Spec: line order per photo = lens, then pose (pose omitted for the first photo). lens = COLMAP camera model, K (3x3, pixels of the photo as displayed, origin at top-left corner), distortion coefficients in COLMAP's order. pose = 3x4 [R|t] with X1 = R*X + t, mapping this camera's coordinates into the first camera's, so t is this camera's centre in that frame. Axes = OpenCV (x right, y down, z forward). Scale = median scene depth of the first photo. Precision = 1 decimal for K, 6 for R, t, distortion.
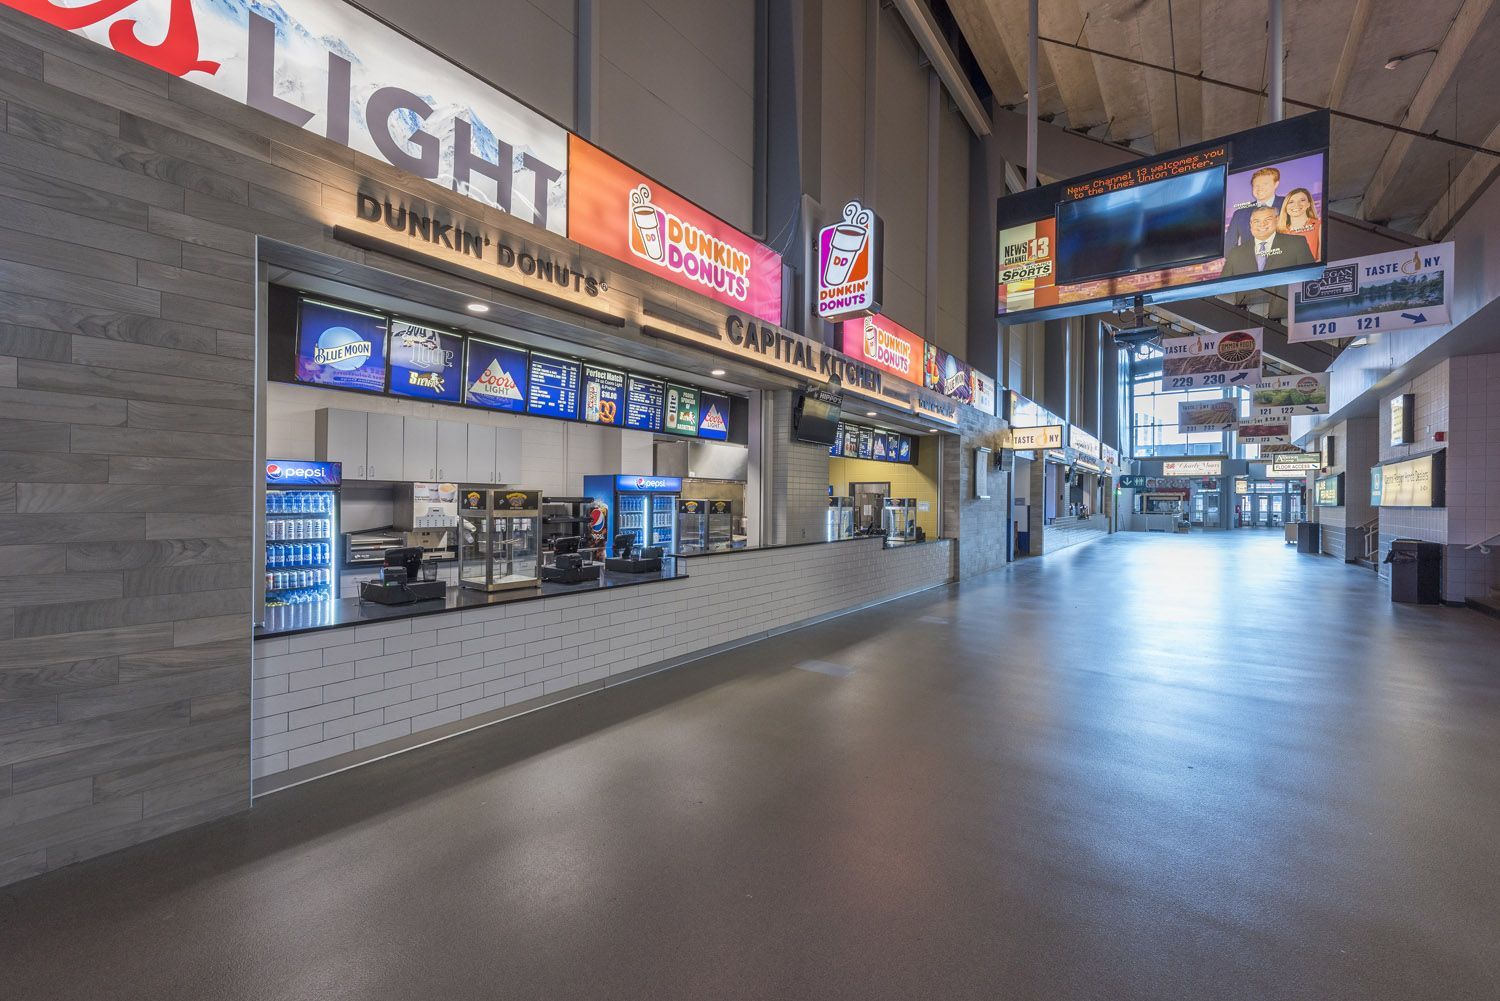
lens RADIAL K [[601.6, 0, 752.4], [0, 601.6, 501.5], [0, 0, 1]] dist [0.015325, -0.006849]
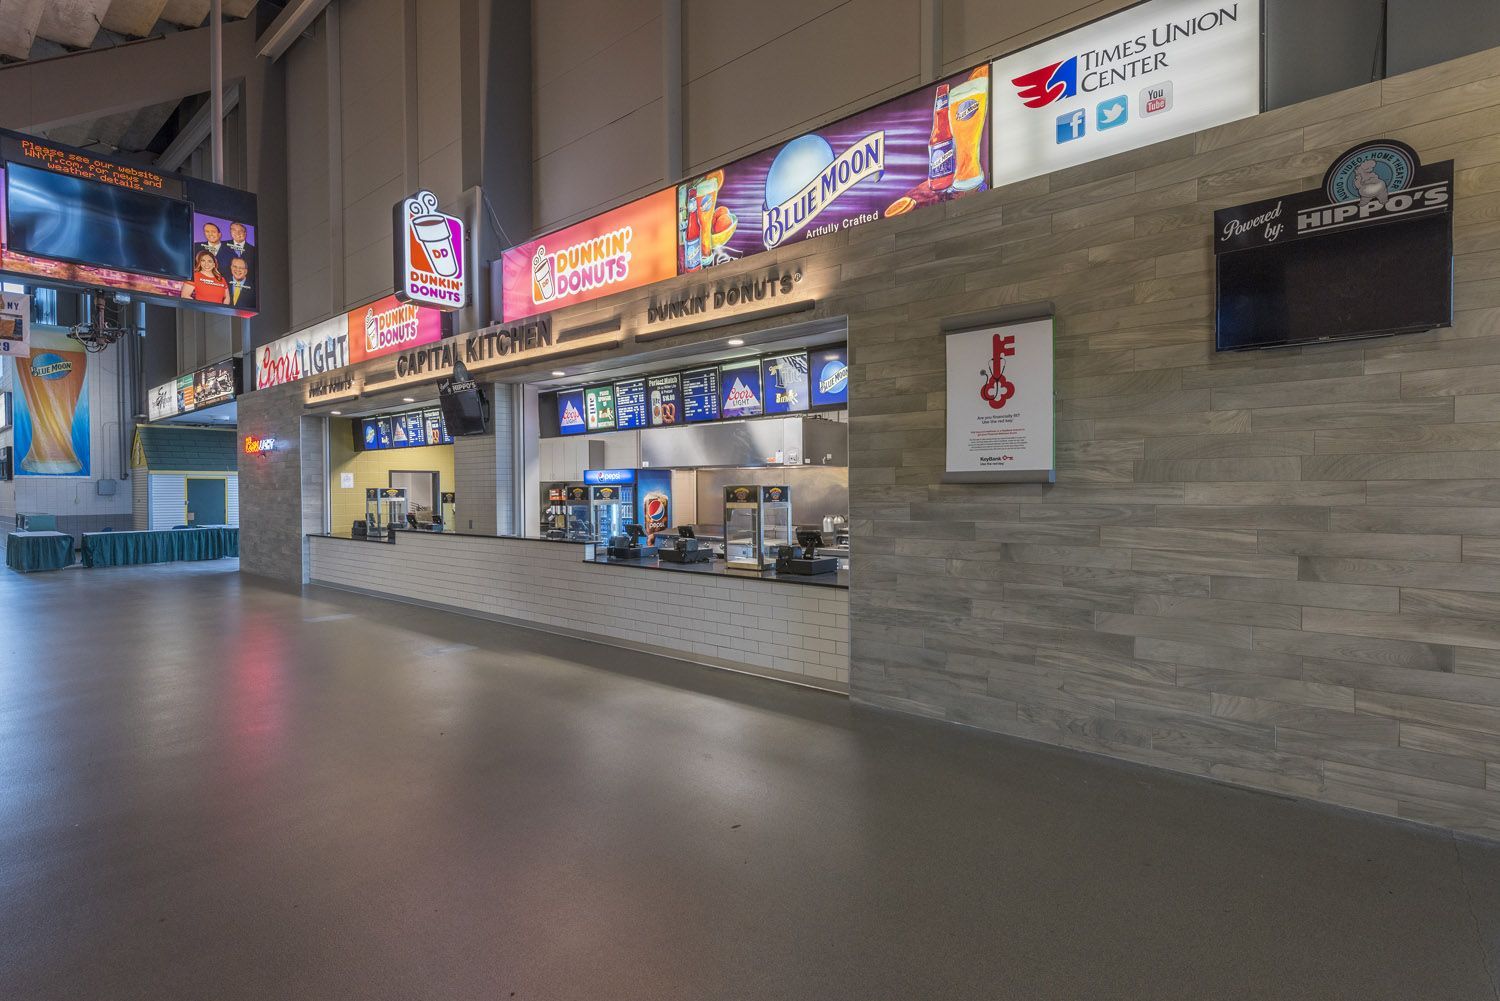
lens RADIAL K [[727.2, 0, 750.3], [0, 727.2, 501.0], [0, 0, 1]] dist [0.014591, -0.001233]
pose [[-0.054189, 0.008405, -0.998495, 1.685532], [0.001638, 0.999964, 0.008328, 0.004816], [0.998529, -0.001185, -0.054201, 2.010071]]
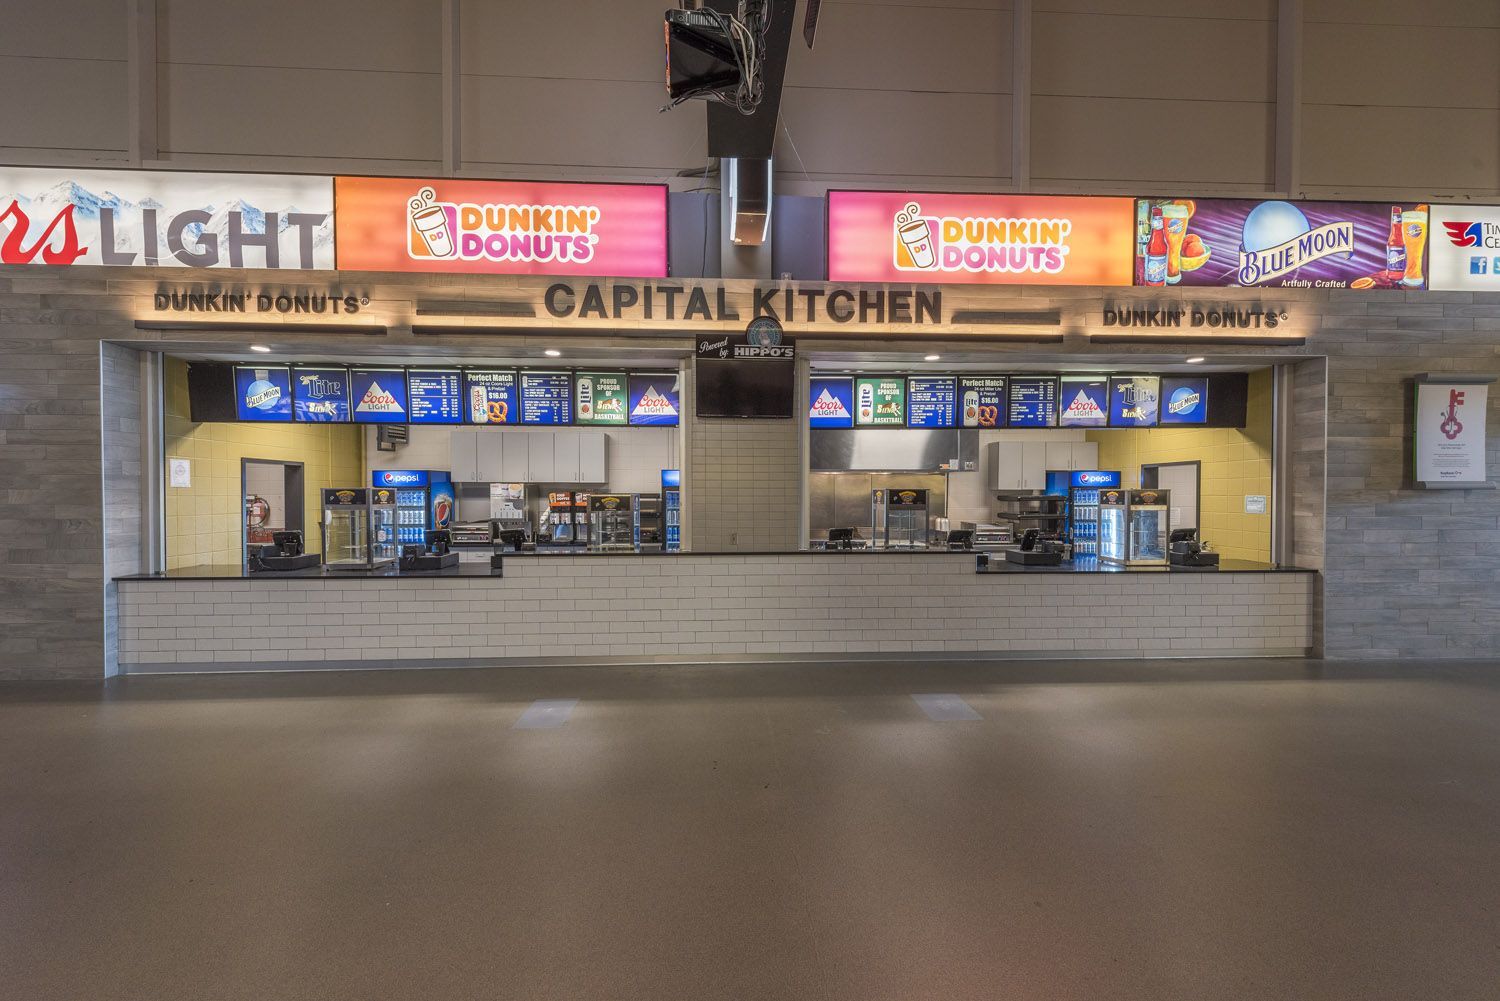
lens RADIAL K [[588.0, 0, 750.7], [0, 588.0, 502.2], [0, 0, 1]] dist [0.014161, -0.004421]
pose [[0.641386, 0.001904, -0.767216, 0.865660], [0.003072, 0.999983, 0.005050, 0.004445], [0.767213, -0.005595, 0.641369, 0.712453]]
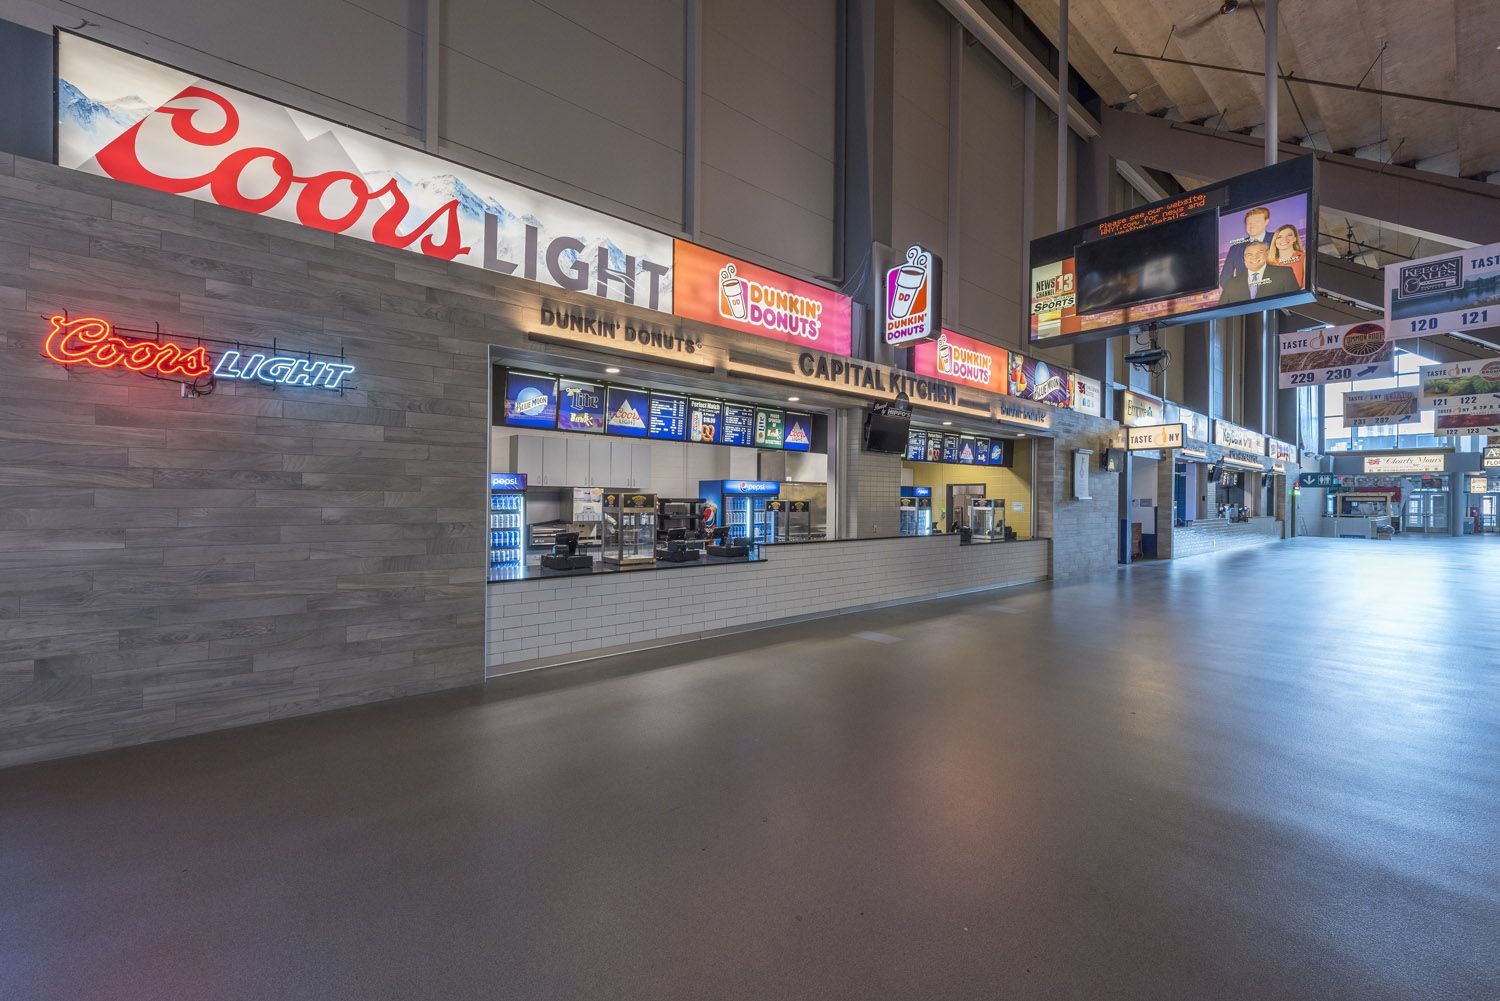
lens RADIAL K [[601.6, 0, 752.4], [0, 601.6, 501.5], [0, 0, 1]] dist [0.015325, -0.006849]
pose [[0.974957, 0.000749, -0.222394, 0.149110], [-0.001040, 0.999999, -0.001189, 0.000753], [0.222393, 0.001390, 0.974956, -0.259203]]
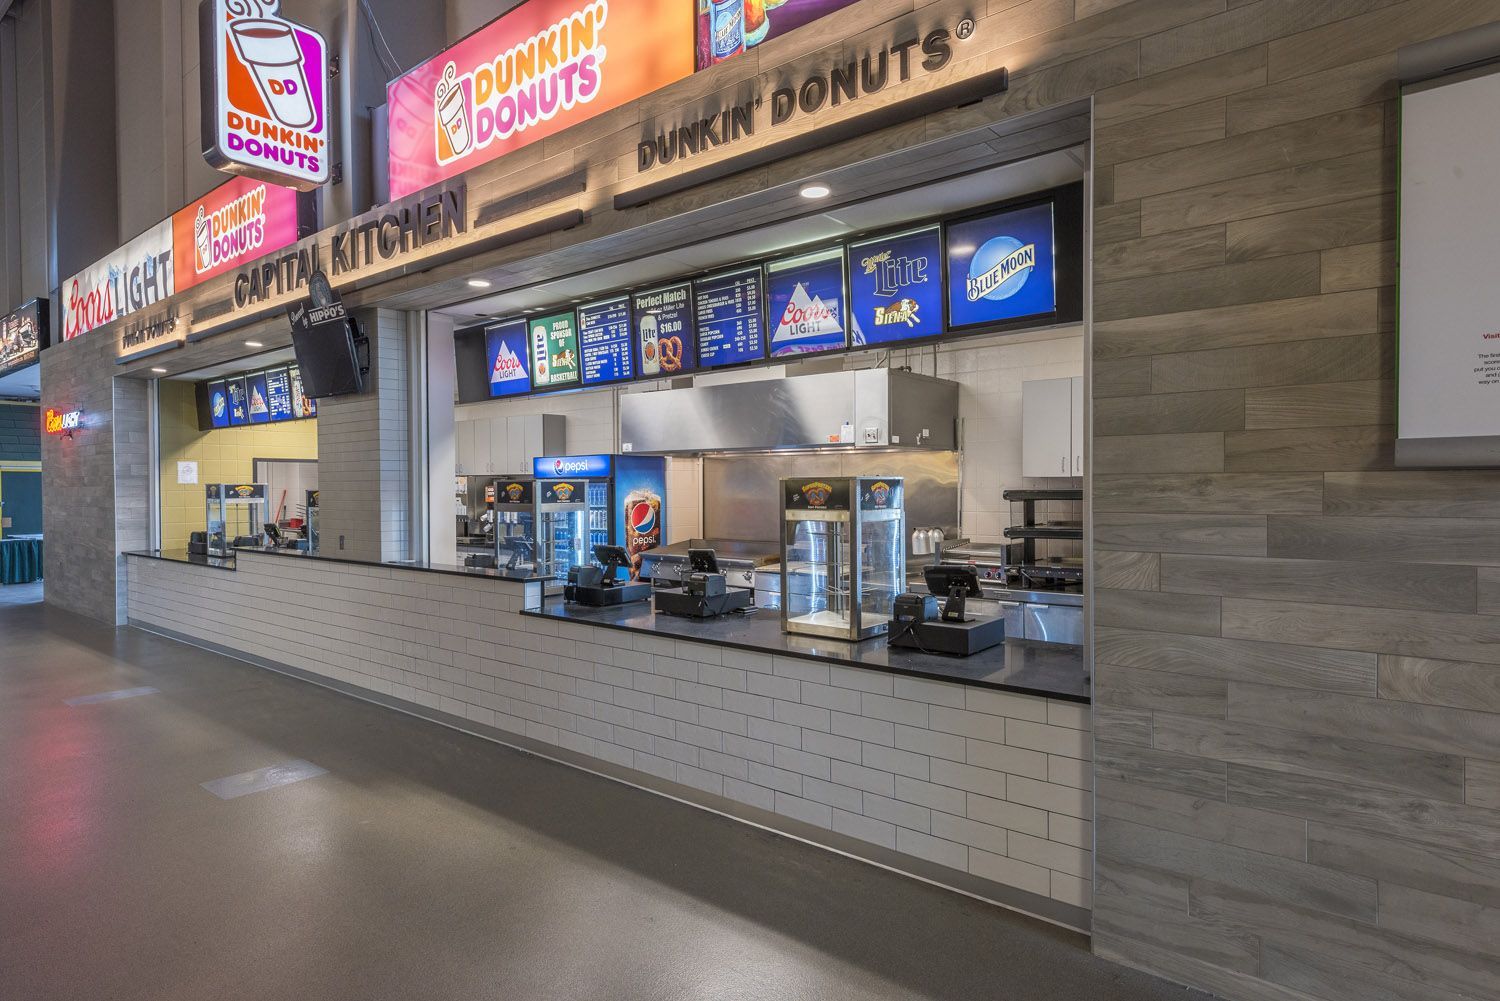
lens RADIAL K [[842.3, 0, 752.7], [0, 842.3, 498.7], [0, 0, 1]] dist [0.025851, -0.017485]
pose [[-0.041800, 0.005488, -0.999111, 1.229472], [0.000349, 0.999985, 0.005478, 0.003562], [0.999126, -0.000119, -0.041801, 1.907749]]
